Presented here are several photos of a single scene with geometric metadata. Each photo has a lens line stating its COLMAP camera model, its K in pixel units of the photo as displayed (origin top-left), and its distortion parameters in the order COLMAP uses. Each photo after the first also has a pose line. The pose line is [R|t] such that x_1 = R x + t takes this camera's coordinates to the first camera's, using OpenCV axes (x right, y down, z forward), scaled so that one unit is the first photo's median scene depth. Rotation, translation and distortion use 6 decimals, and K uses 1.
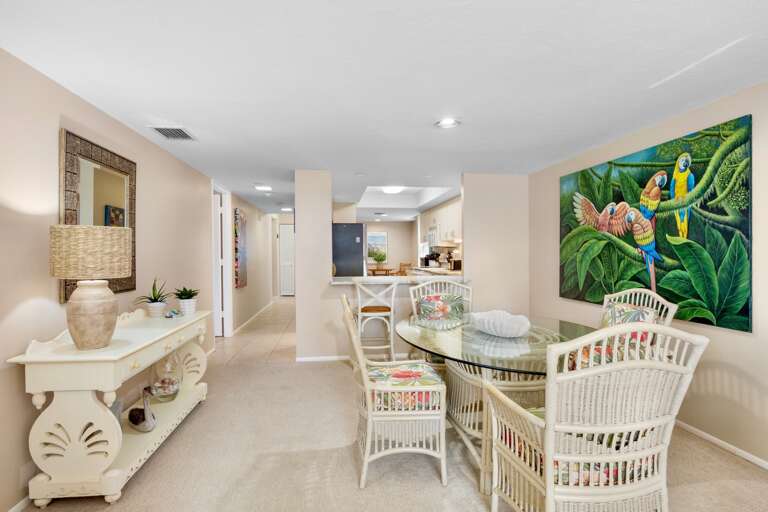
lens RADIAL K [[380.6, 0, 382.3], [0, 380.6, 257.8], [0, 0, 1]] dist [-0.023034, -0.001473]
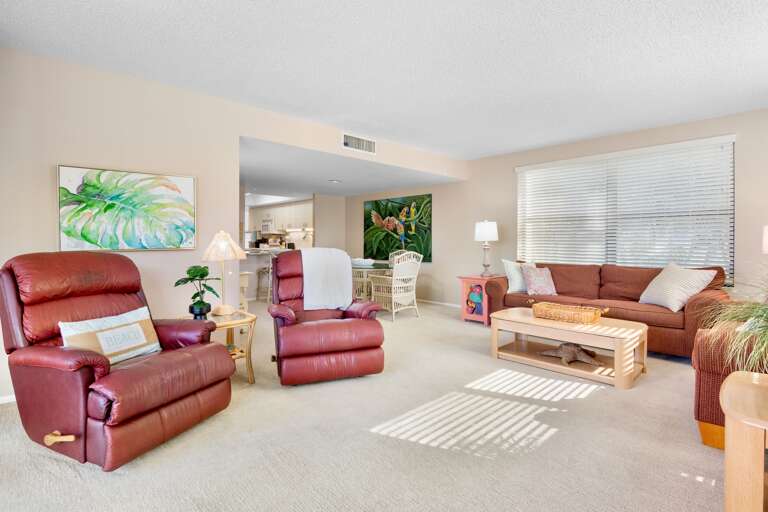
lens RADIAL K [[380.6, 0, 382.2], [0, 380.6, 251.7], [0, 0, 1]] dist [-0.023034, -0.001473]
pose [[0.802263, -0.012541, 0.596840, -0.810713], [0.003162, 0.999855, 0.016759, 0.033992], [-0.596963, -0.011558, 0.802185, -0.856423]]
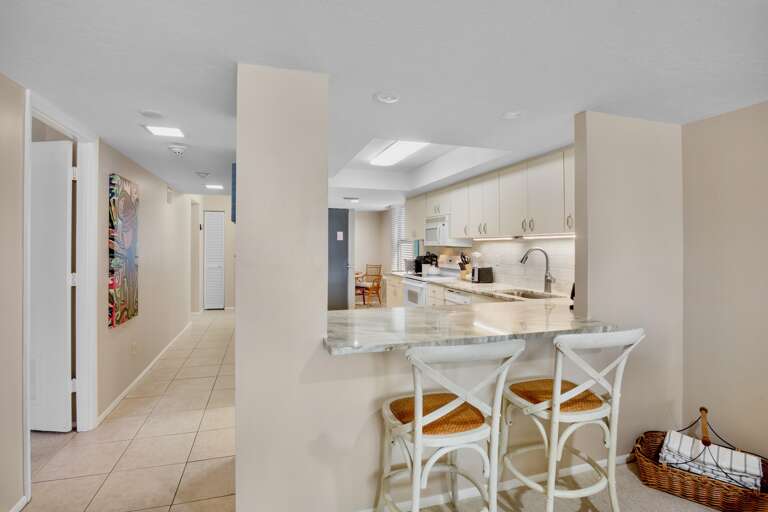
lens RADIAL K [[380.6, 0, 381.2], [0, 380.6, 236.1], [0, 0, 1]] dist [-0.023034, -0.001473]
pose [[0.985620, 0.009974, 0.168685, -0.181265], [-0.003413, 0.999228, -0.039135, -0.043197], [-0.168945, 0.037996, 0.984893, 0.726896]]
